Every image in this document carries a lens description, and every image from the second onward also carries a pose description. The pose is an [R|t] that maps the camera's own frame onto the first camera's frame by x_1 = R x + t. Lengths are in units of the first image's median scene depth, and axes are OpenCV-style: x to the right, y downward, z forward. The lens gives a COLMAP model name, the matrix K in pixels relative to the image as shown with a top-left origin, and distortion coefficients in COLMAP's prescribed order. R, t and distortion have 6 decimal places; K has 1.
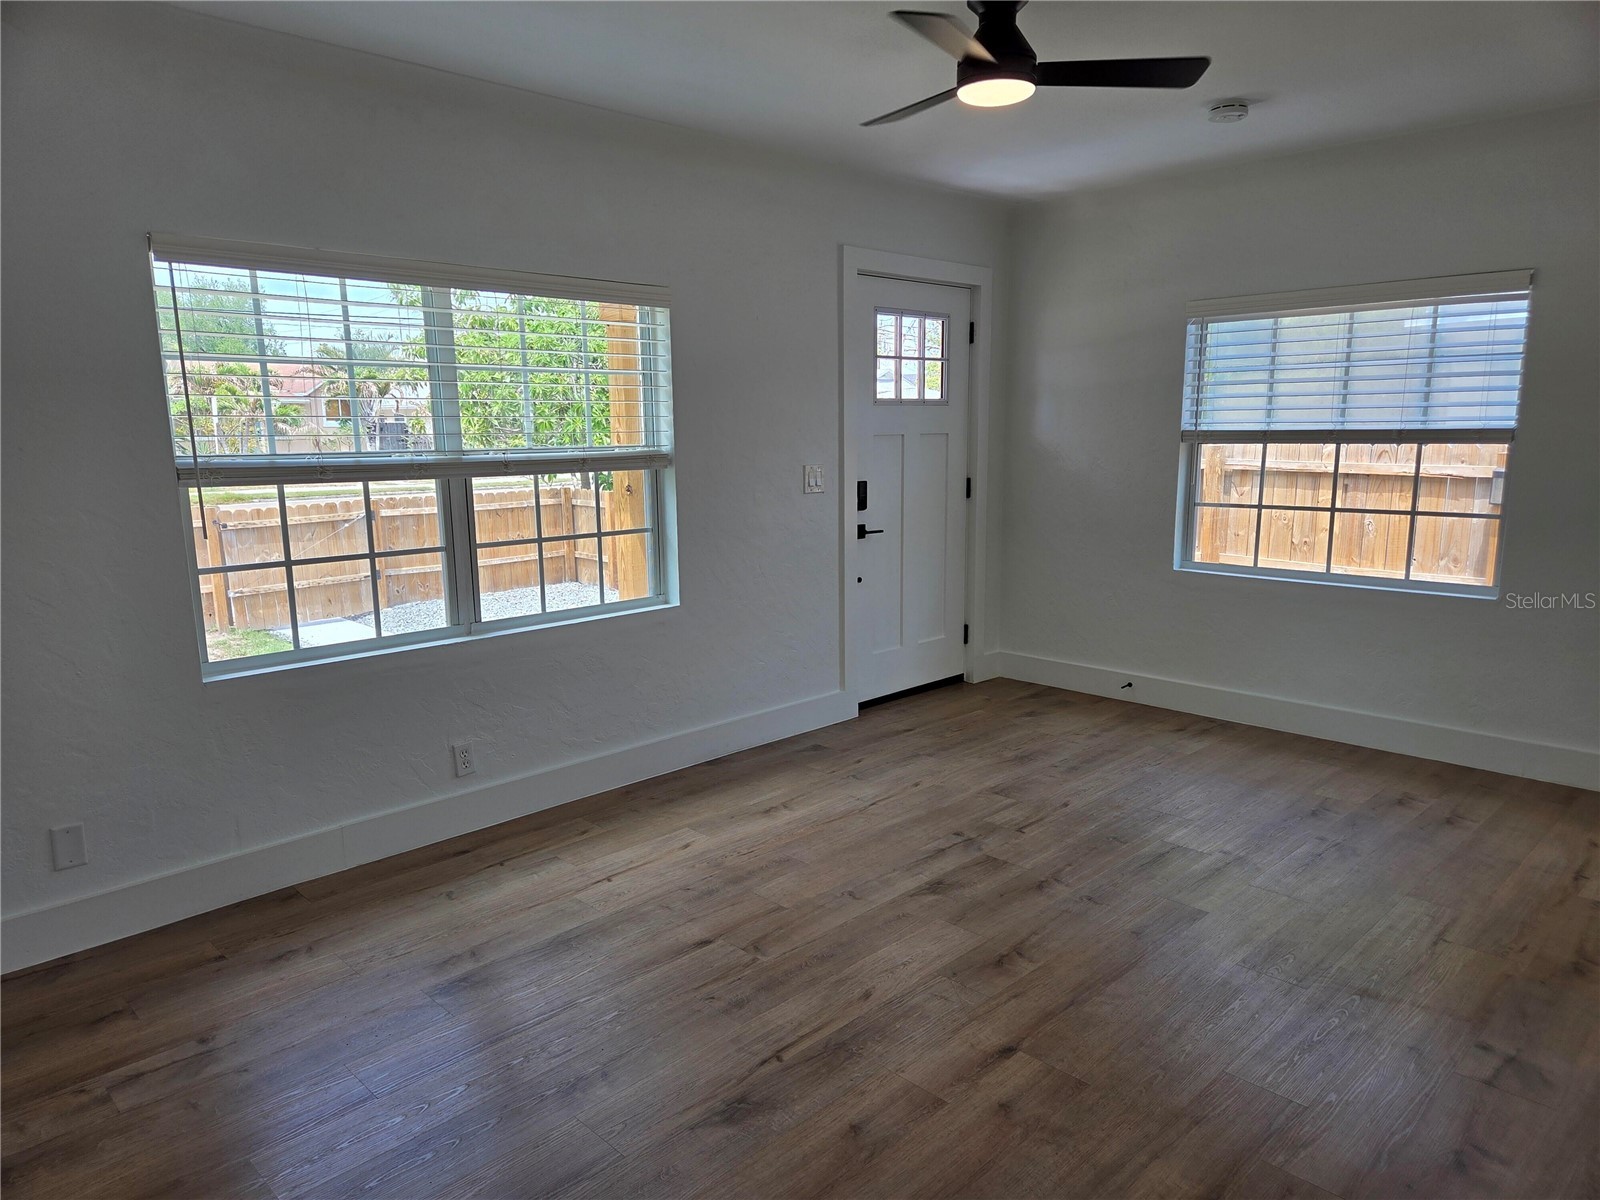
lens RADIAL K [[1063.2, 0, 800.0], [0, 1063.2, 600.0], [0, 0, 1]] dist [0.057817, -0.052106]
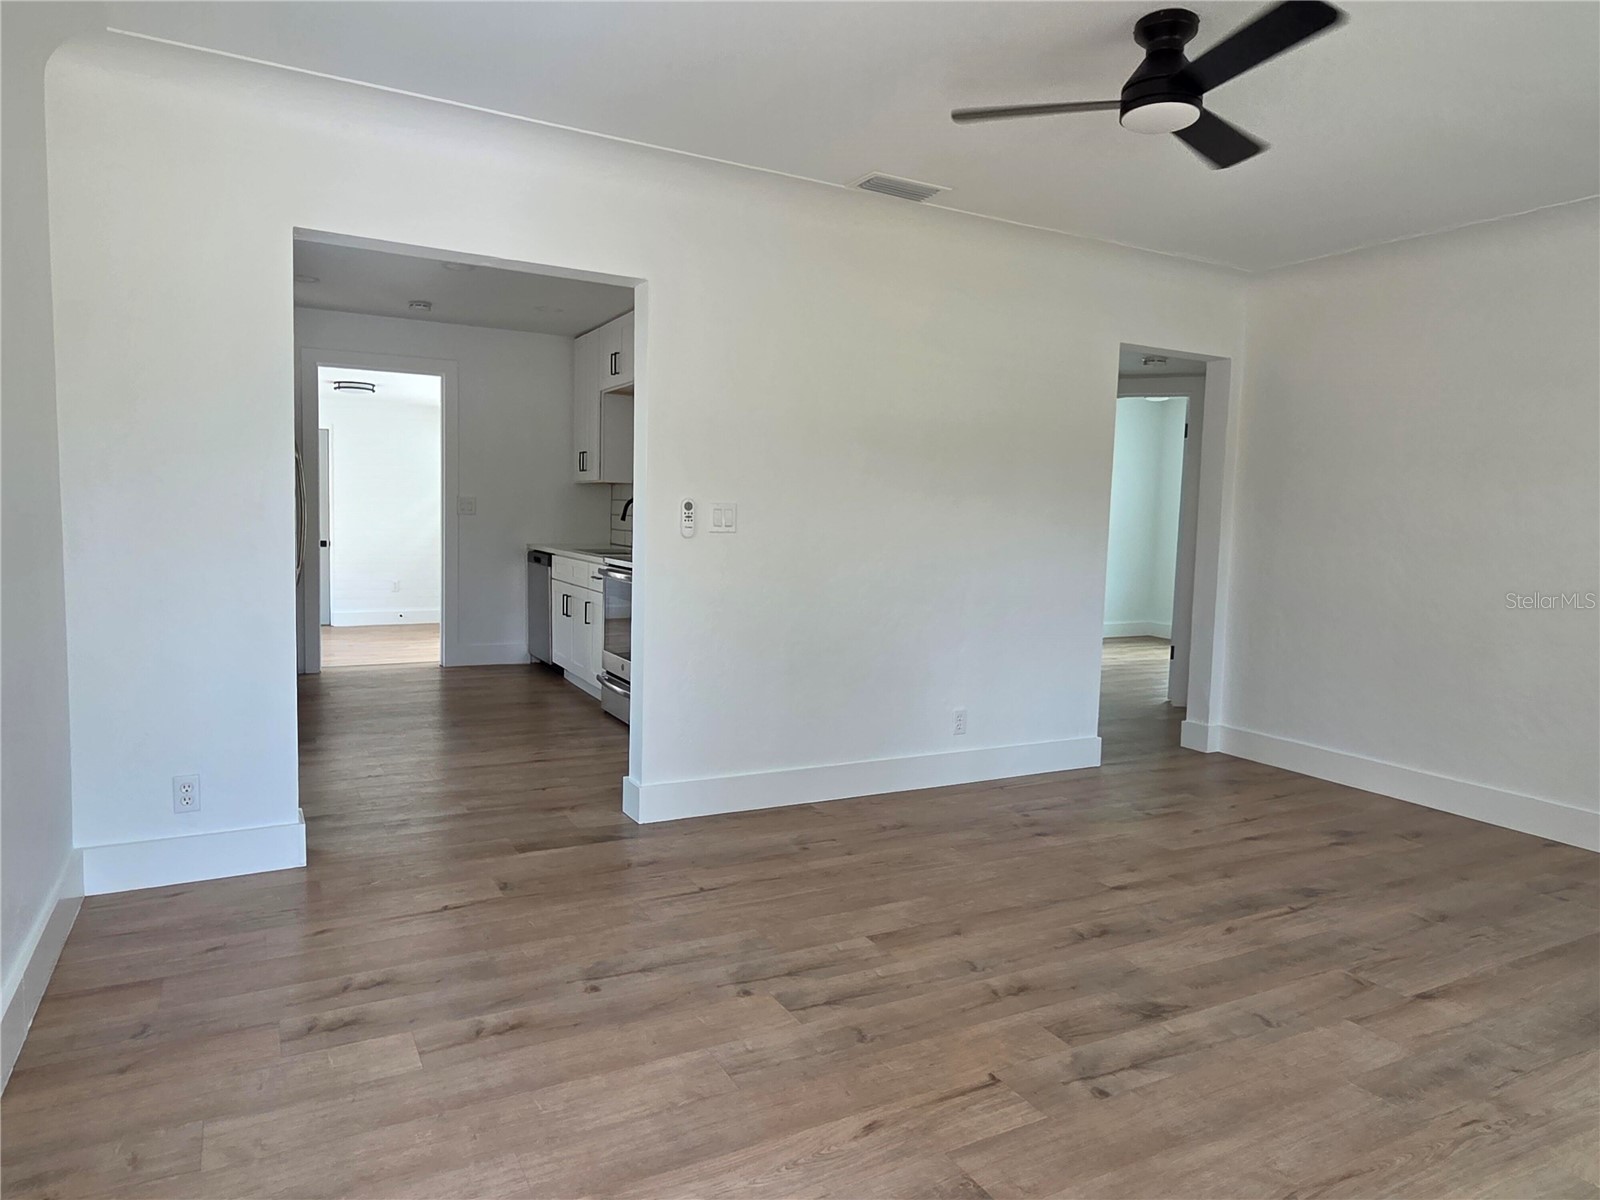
lens RADIAL K [[1019.4, 0, 800.0], [0, 1019.4, 600.0], [0, 0, 1]] dist [0.003612, 0.000439]
pose [[-0.963140, -0.037208, 0.266415, 0.166718], [0.029108, 0.970157, 0.240723, -0.193498], [-0.267421, 0.239605, -0.933314, 1.499866]]
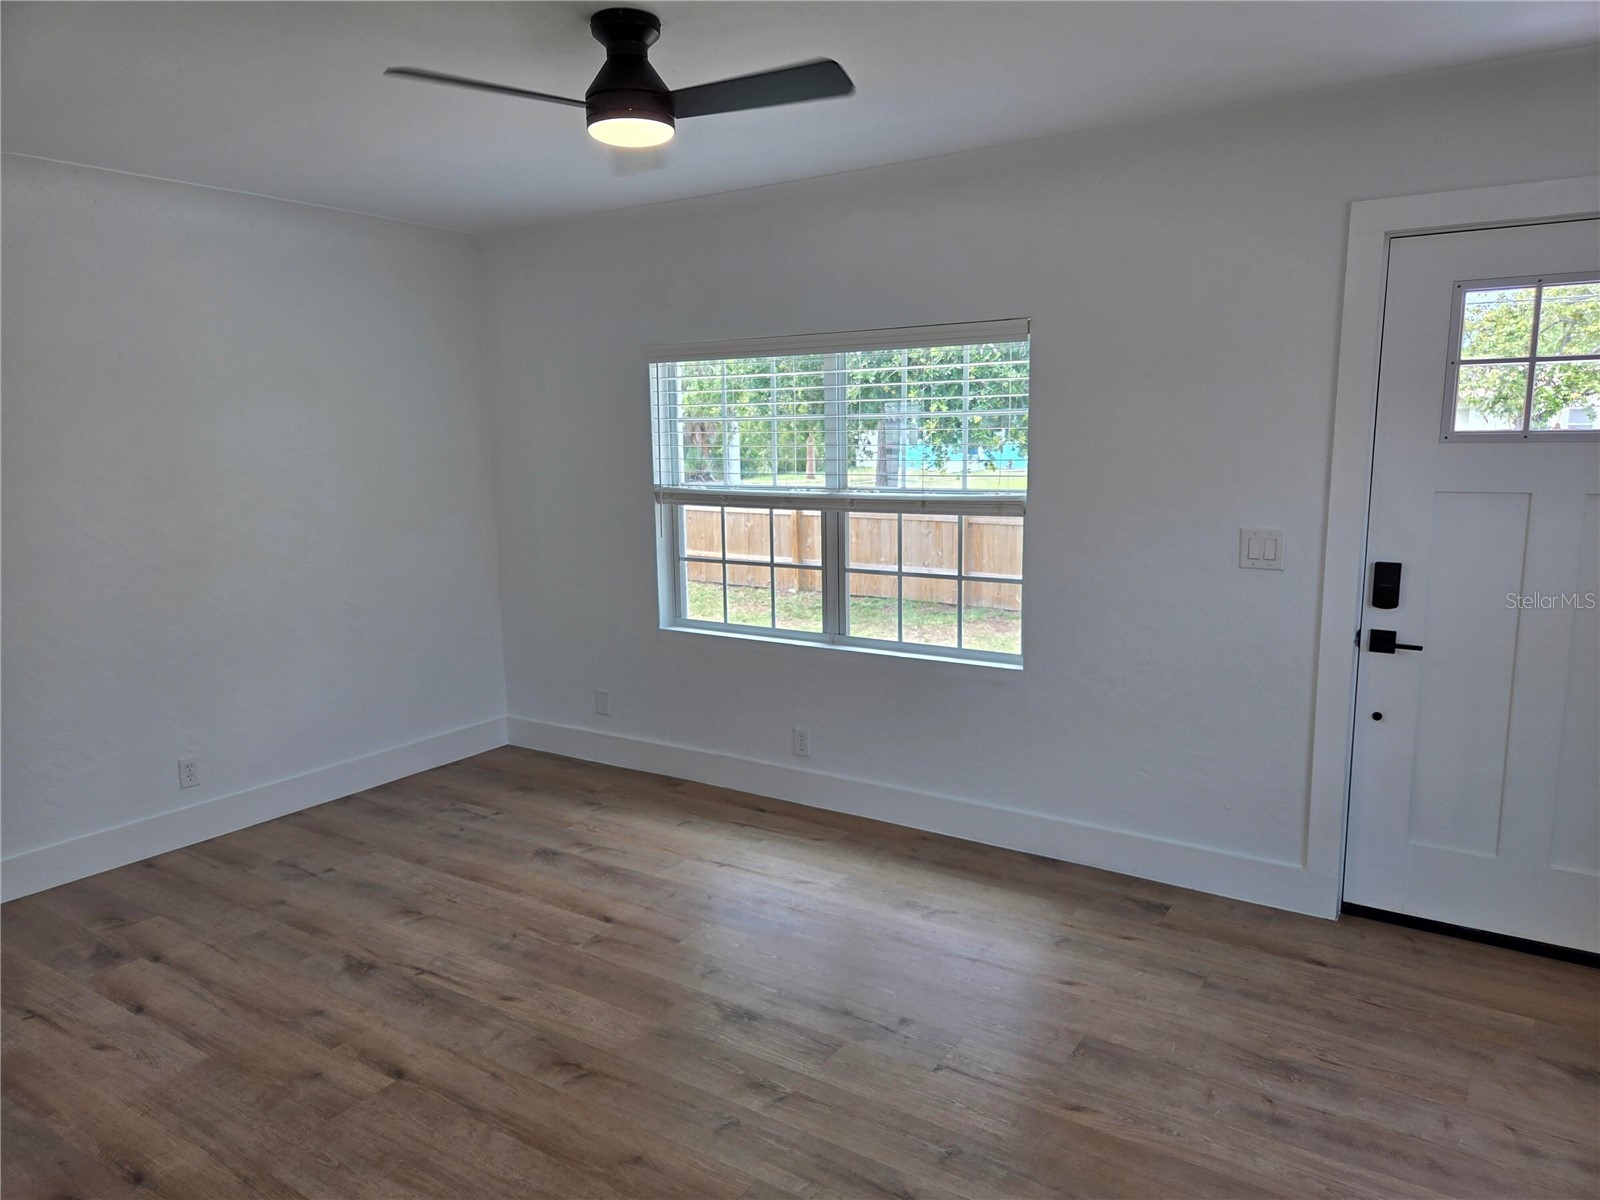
lens RADIAL K [[1063.2, 0, 800.0], [0, 1063.2, 600.0], [0, 0, 1]] dist [0.057817, -0.052106]
pose [[0.212019, 0.159280, -0.964198, 0.813067], [-0.152187, 0.979973, 0.128421, -0.161124], [0.965343, 0.119510, 0.232013, 0.705931]]
